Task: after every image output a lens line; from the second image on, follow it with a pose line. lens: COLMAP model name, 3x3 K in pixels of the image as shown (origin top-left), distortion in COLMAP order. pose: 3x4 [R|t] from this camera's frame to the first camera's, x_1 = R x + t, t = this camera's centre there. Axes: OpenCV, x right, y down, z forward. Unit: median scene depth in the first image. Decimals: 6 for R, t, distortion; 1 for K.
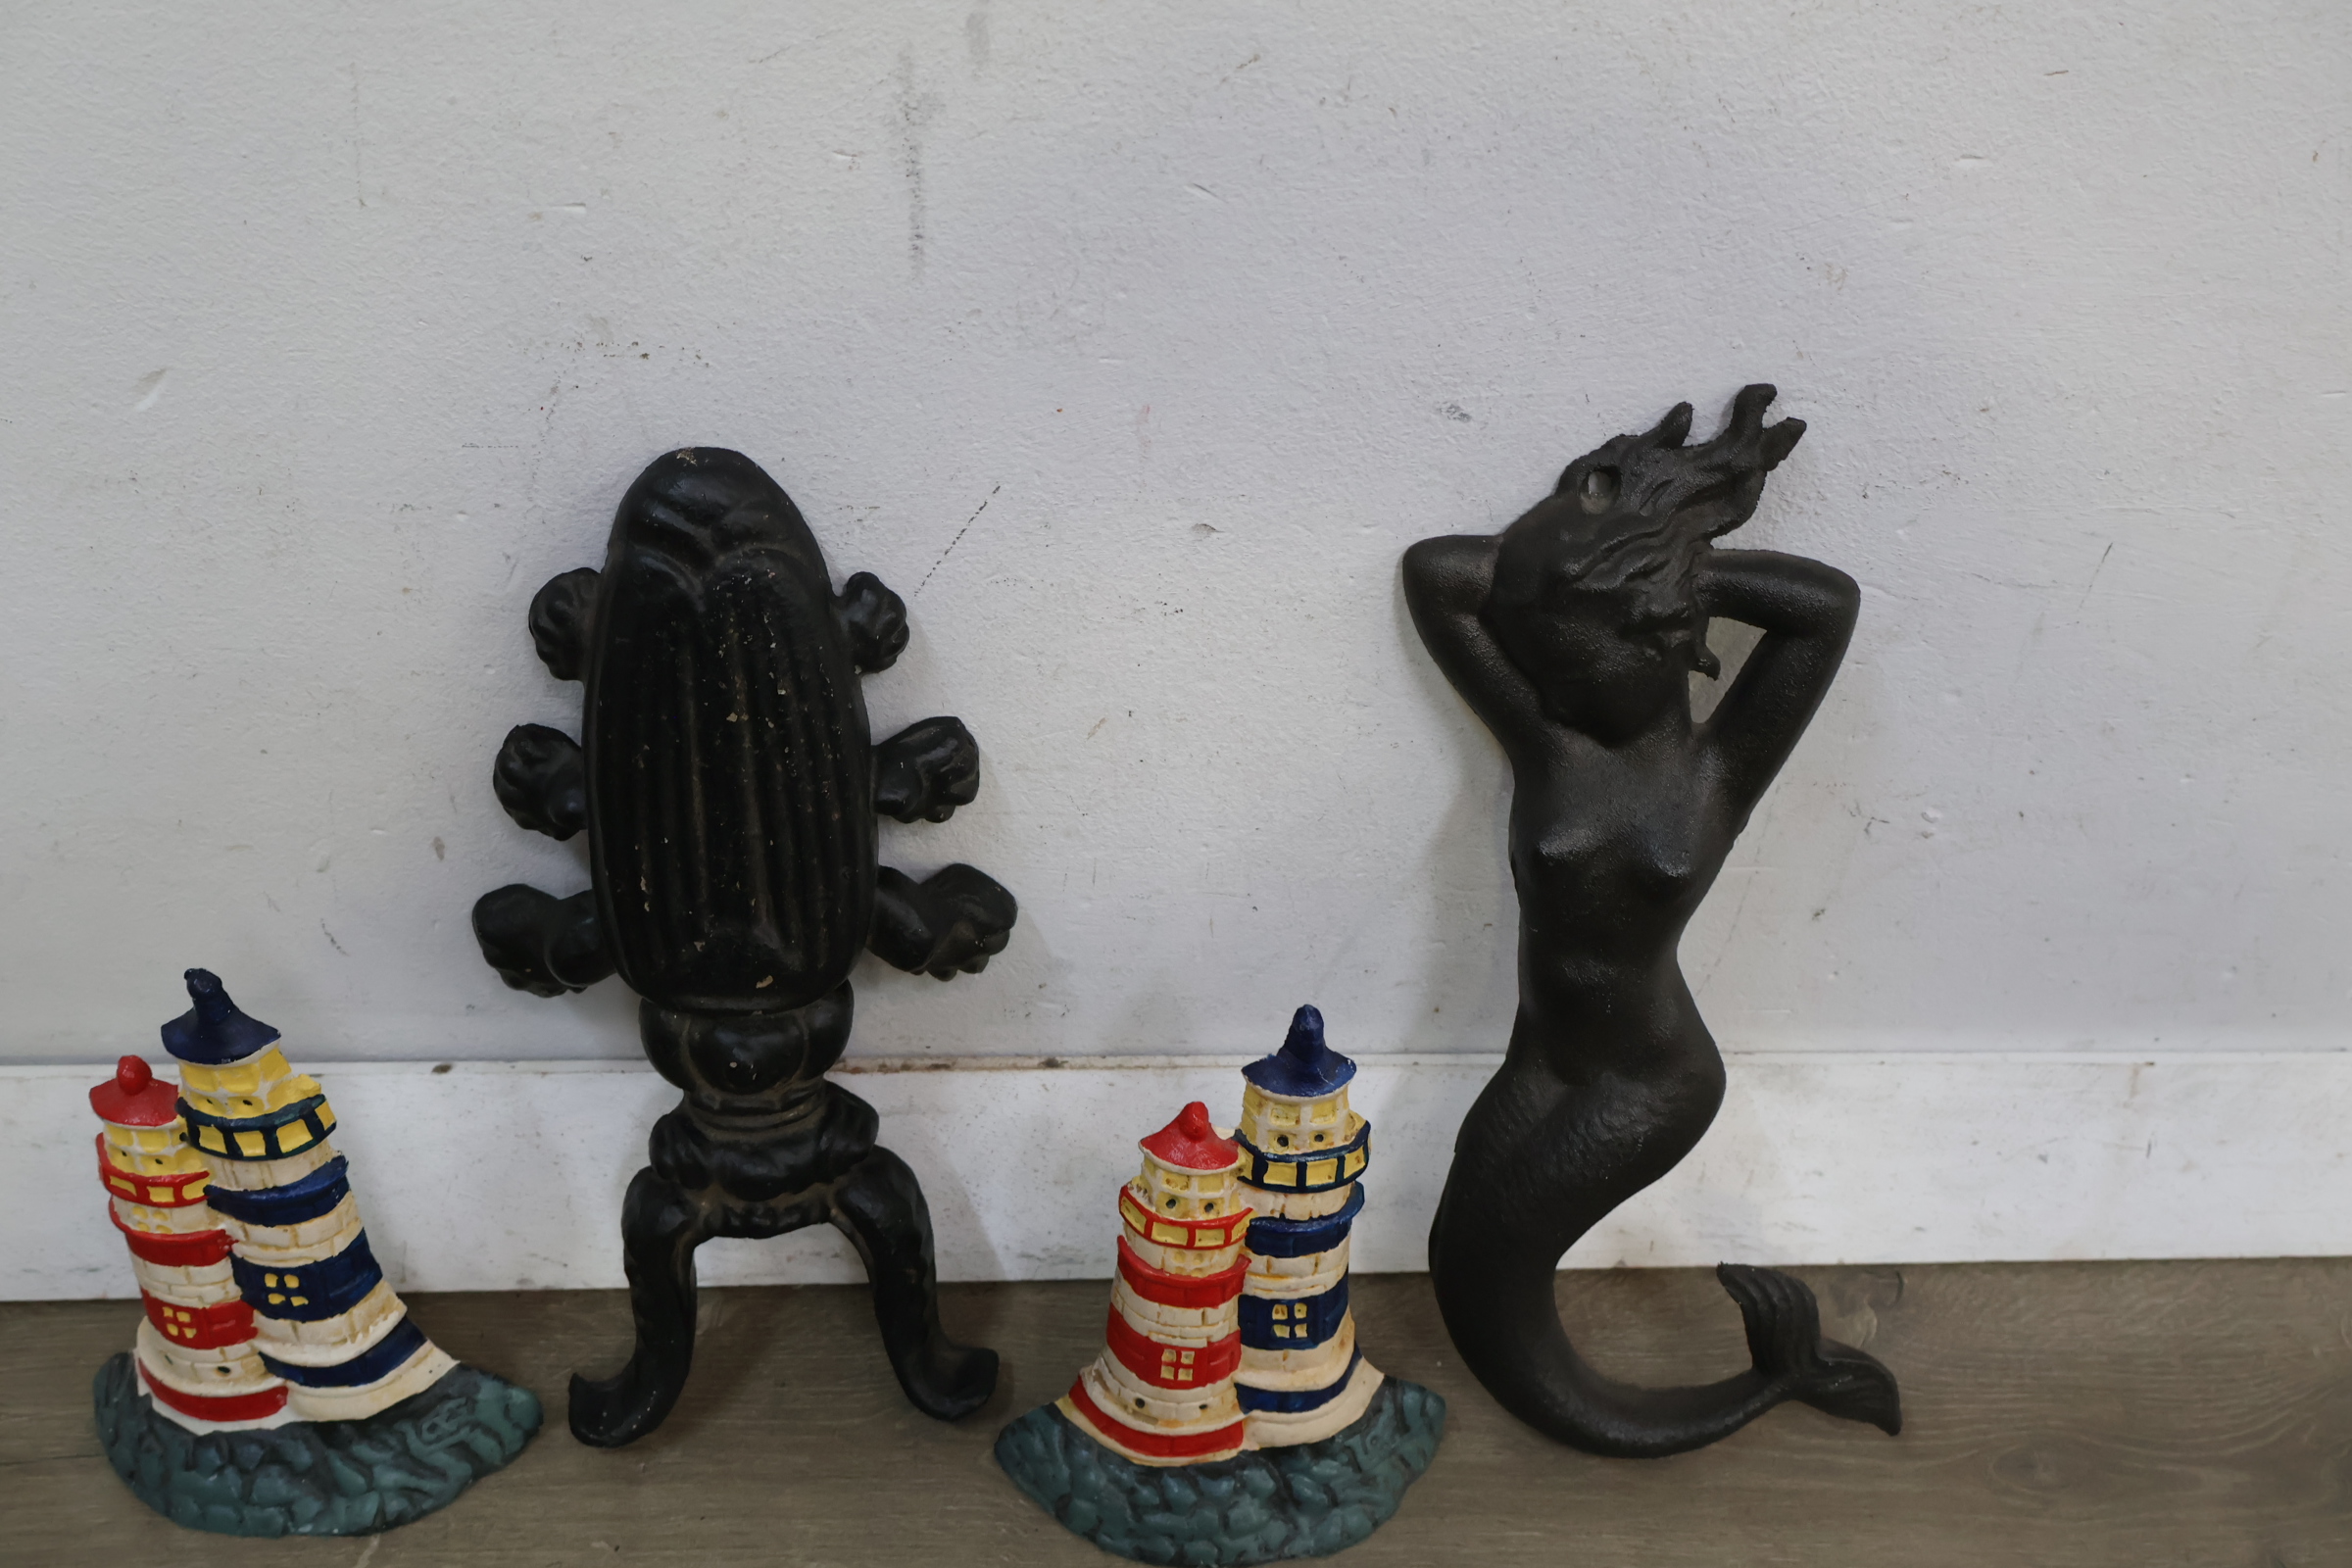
lens RADIAL K [[2164.6, 0, 1170.9], [0, 2164.6, 809.2], [0, 0, 1]] dist [0.012890, 0.000000]
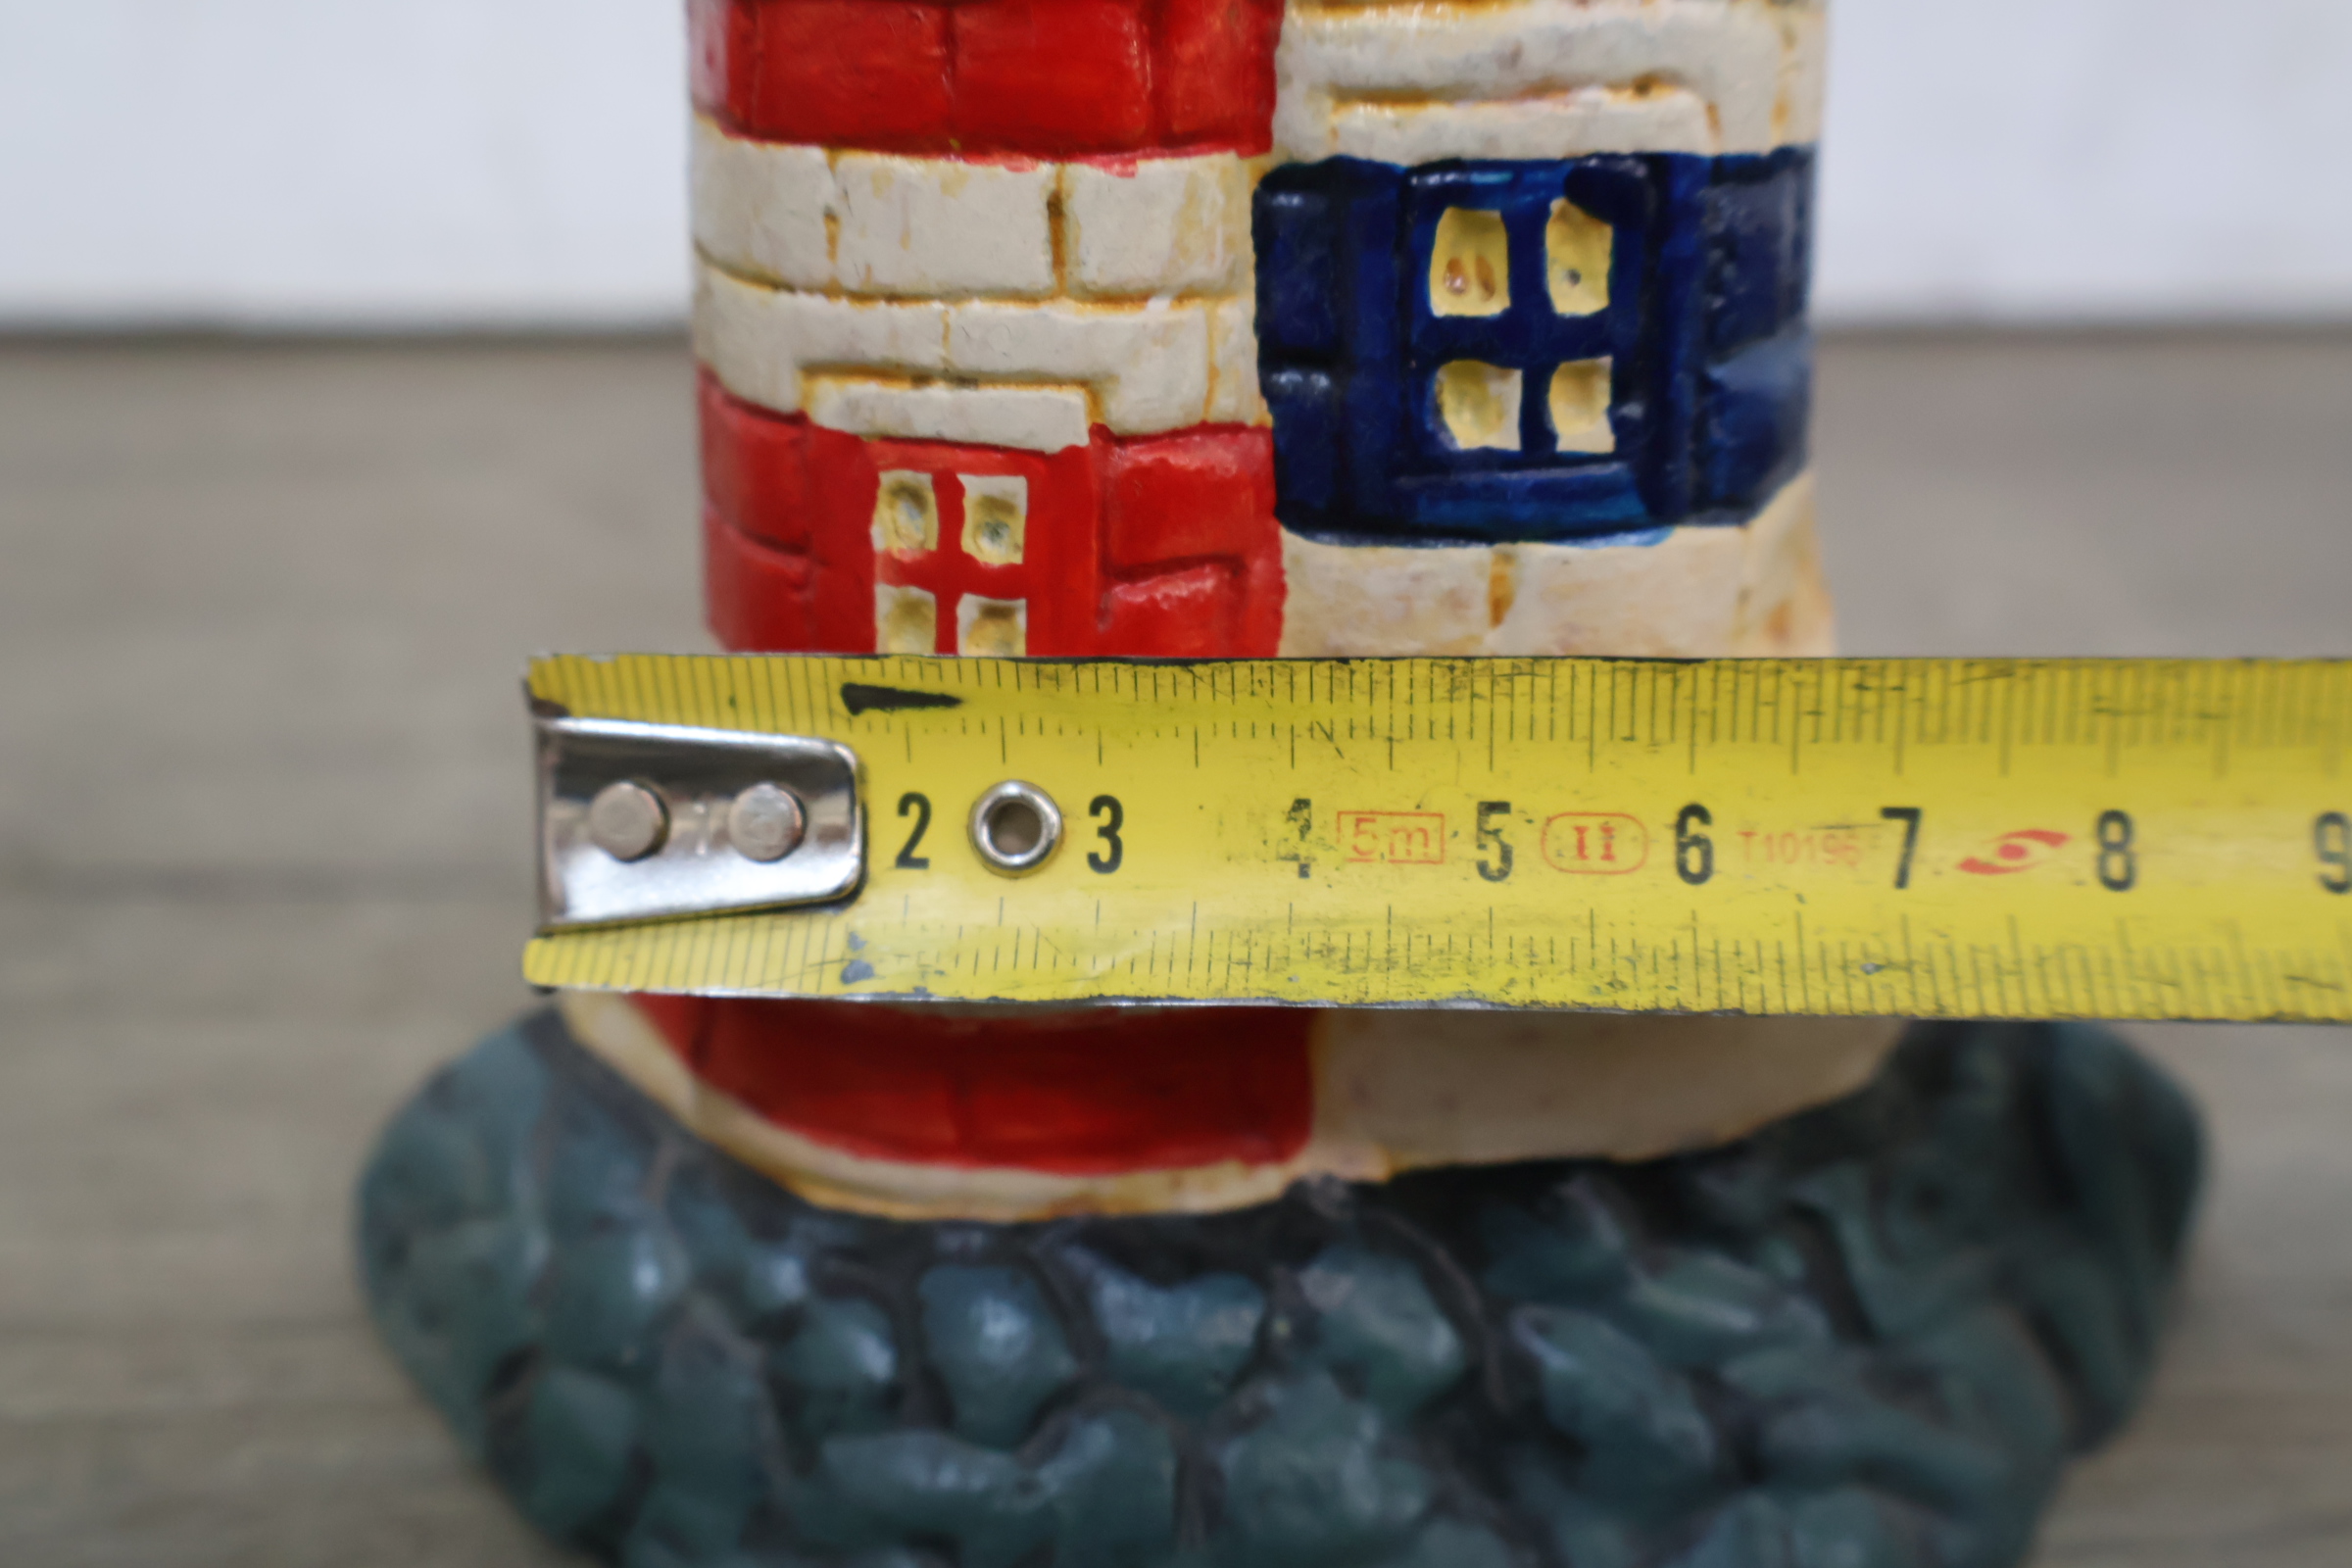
lens RADIAL K [[2164.6, 0, 1189.2], [0, 2164.6, 785.5], [0, 0, 1]] dist [0.012890, 0.000000]
pose [[0.991106, 0.015302, -0.132192, 0.051623], [-0.040753, 0.980541, -0.192039, 0.314408], [0.126681, 0.195718, 0.972444, 0.817692]]
